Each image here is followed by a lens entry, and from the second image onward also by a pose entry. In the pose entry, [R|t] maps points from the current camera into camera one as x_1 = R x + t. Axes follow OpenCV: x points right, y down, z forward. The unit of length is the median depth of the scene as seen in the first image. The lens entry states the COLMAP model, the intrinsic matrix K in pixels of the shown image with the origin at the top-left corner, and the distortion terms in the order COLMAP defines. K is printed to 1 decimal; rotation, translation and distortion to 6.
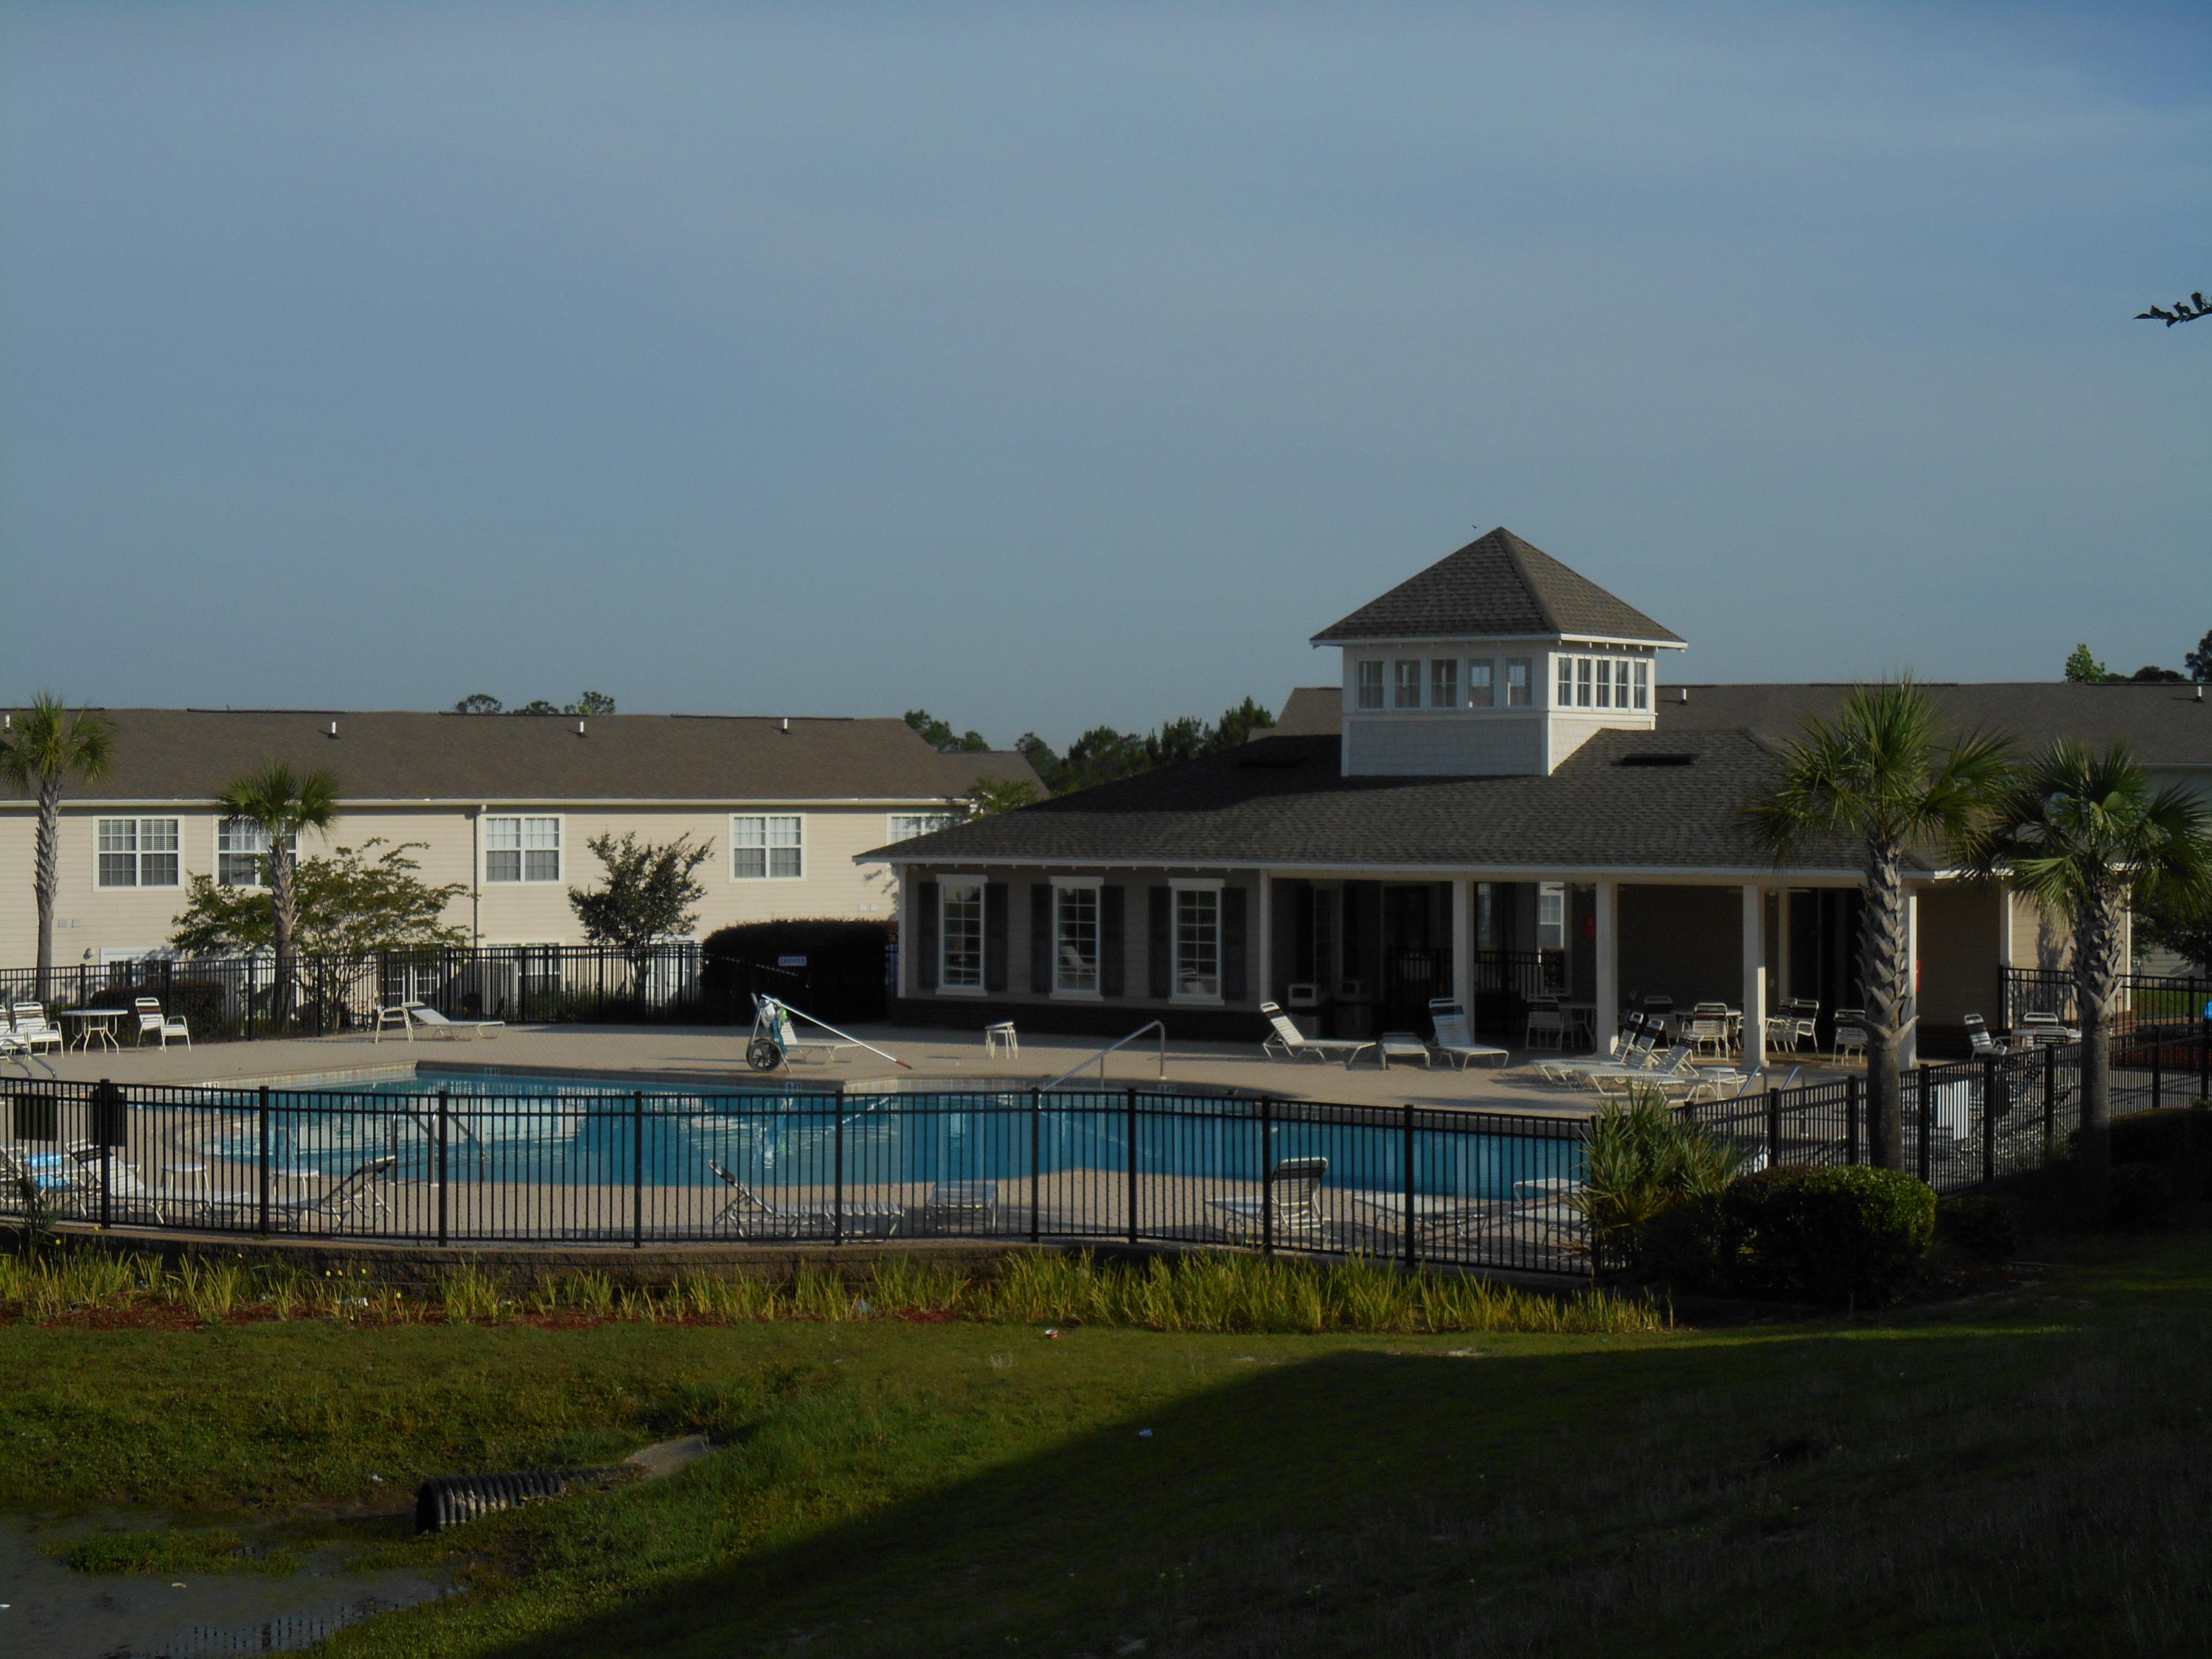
lens RADIAL K [[3639.1, 0, 1106.0], [0, 3639.1, 829.5], [0, 0, 1]] dist [0.380676, -2.978510]
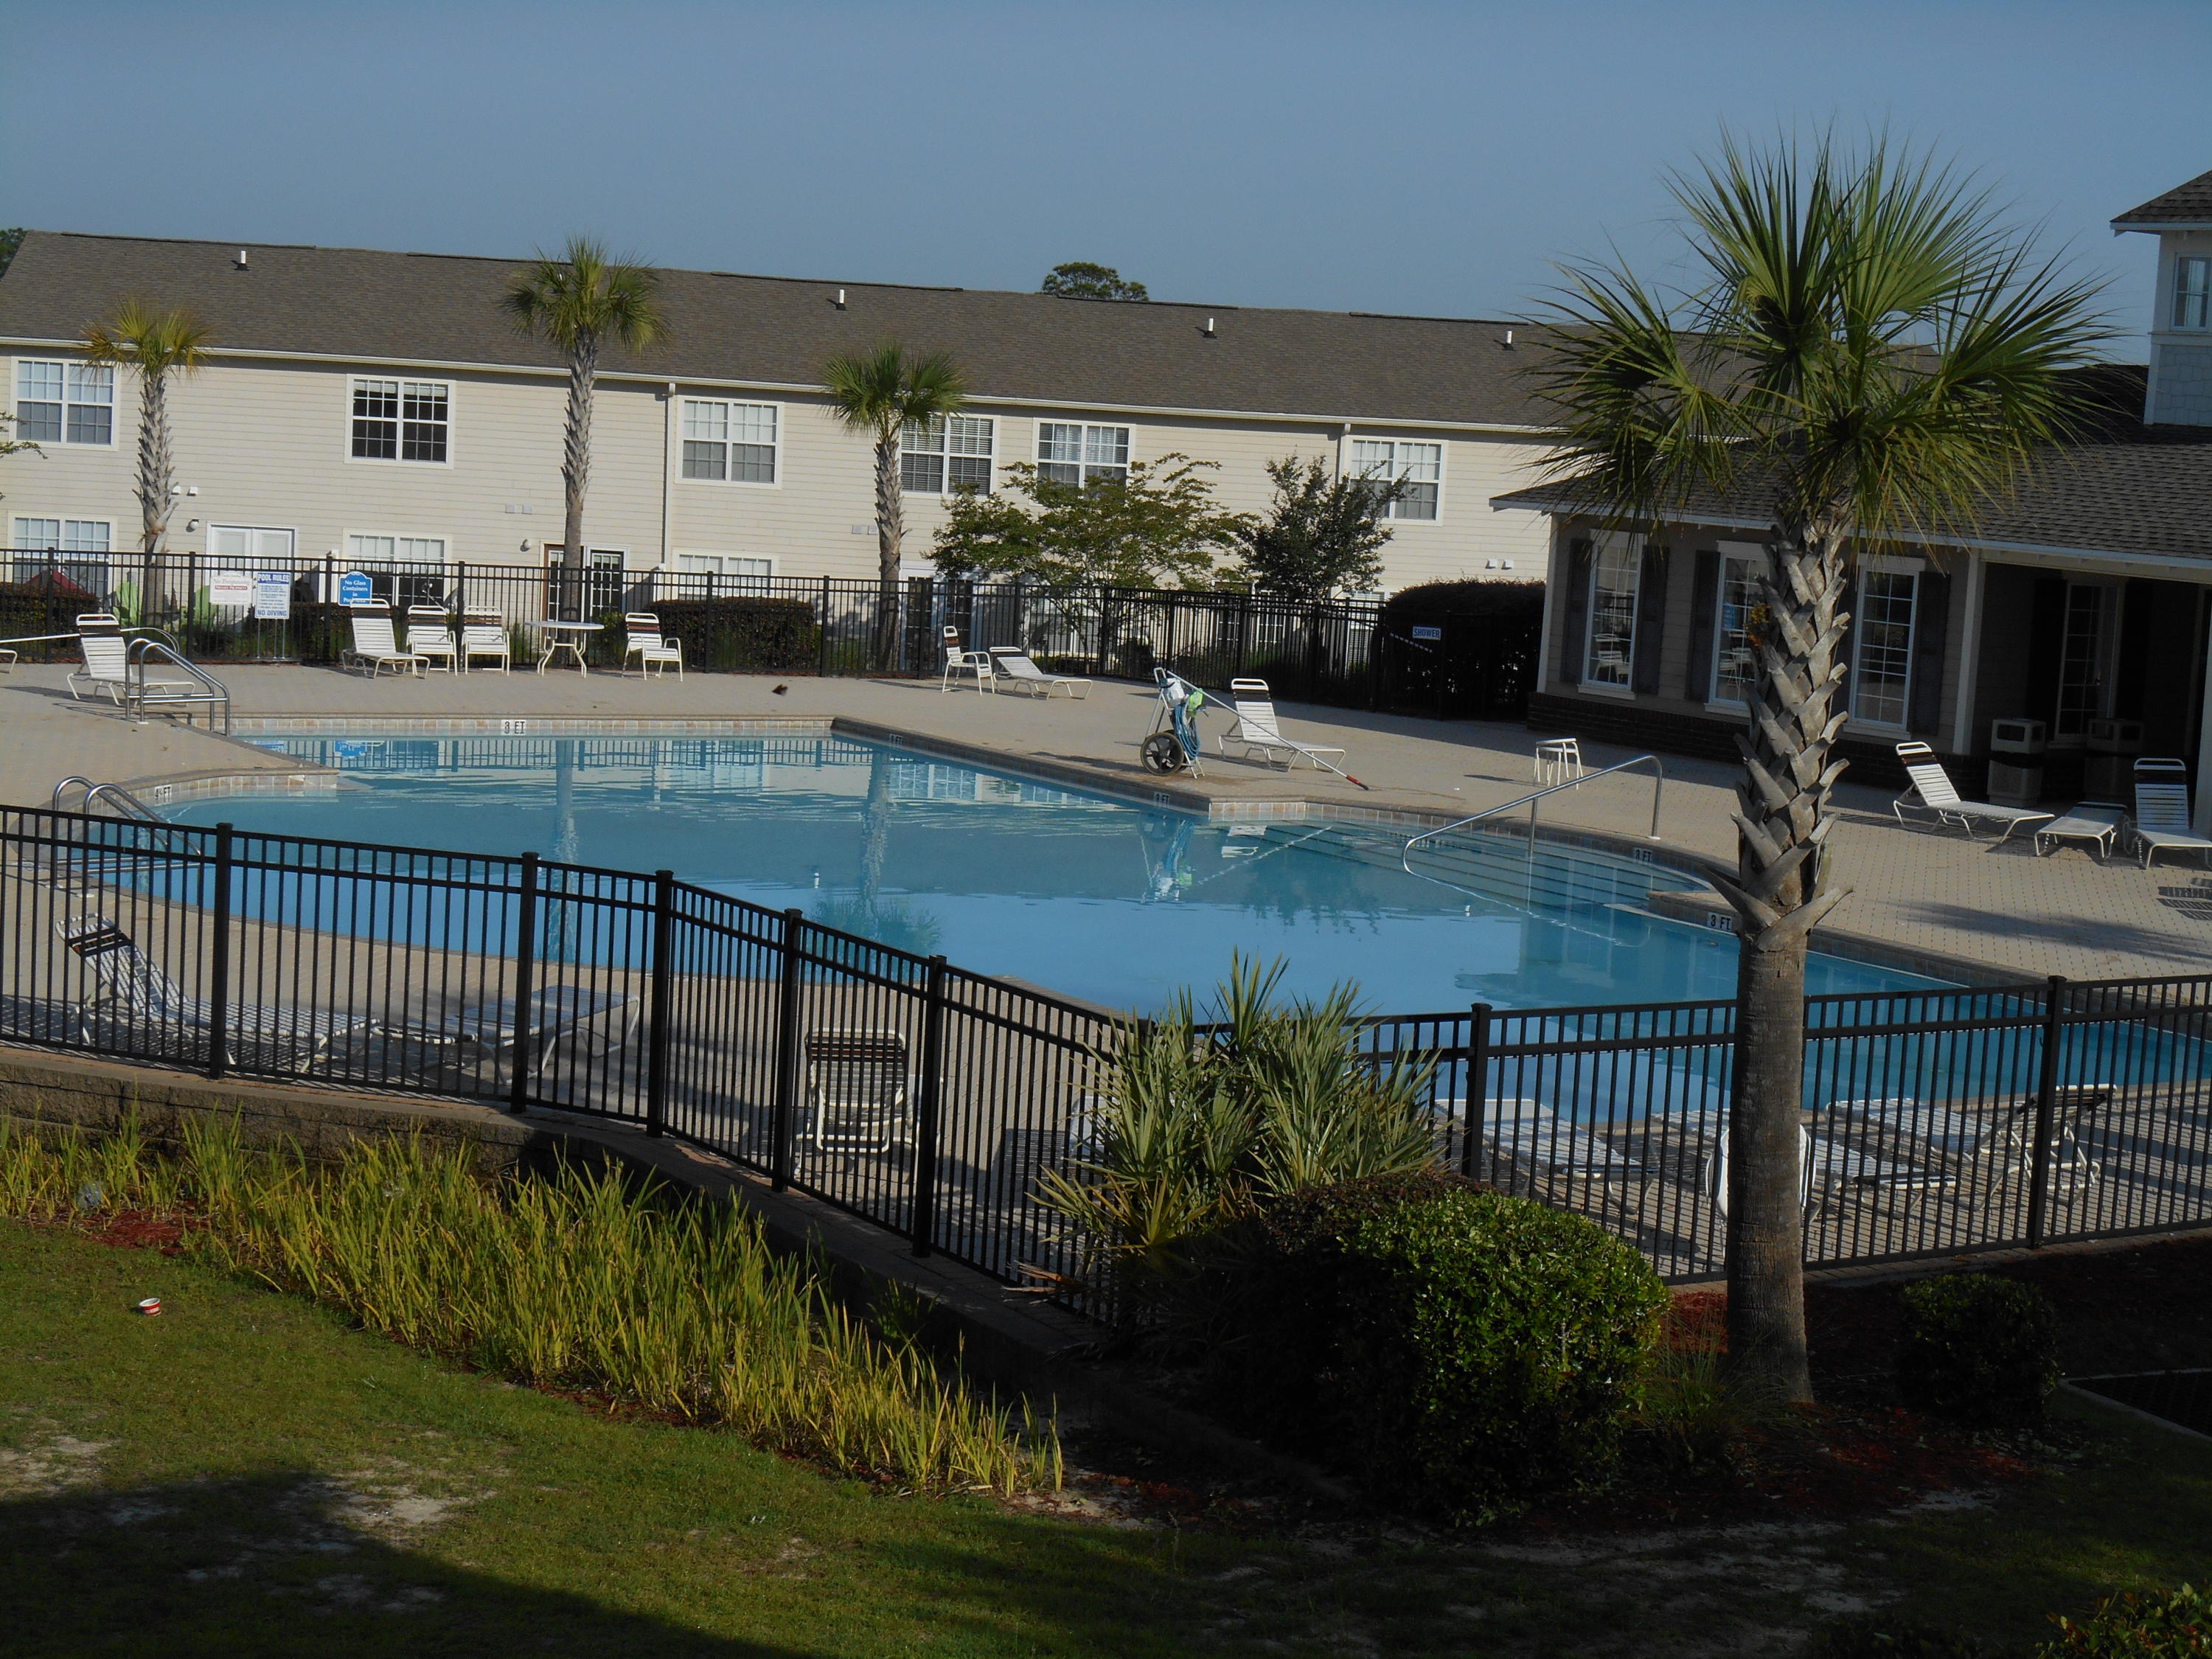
lens RADIAL K [[3639.1, 0, 1106.0], [0, 3639.1, 829.5], [0, 0, 1]] dist [0.380676, -2.978510]
pose [[0.909423, 0.100217, -0.403616, 0.169981], [-0.062078, 0.992370, 0.106531, -0.000417], [0.411212, -0.071827, 0.908705, 0.280406]]
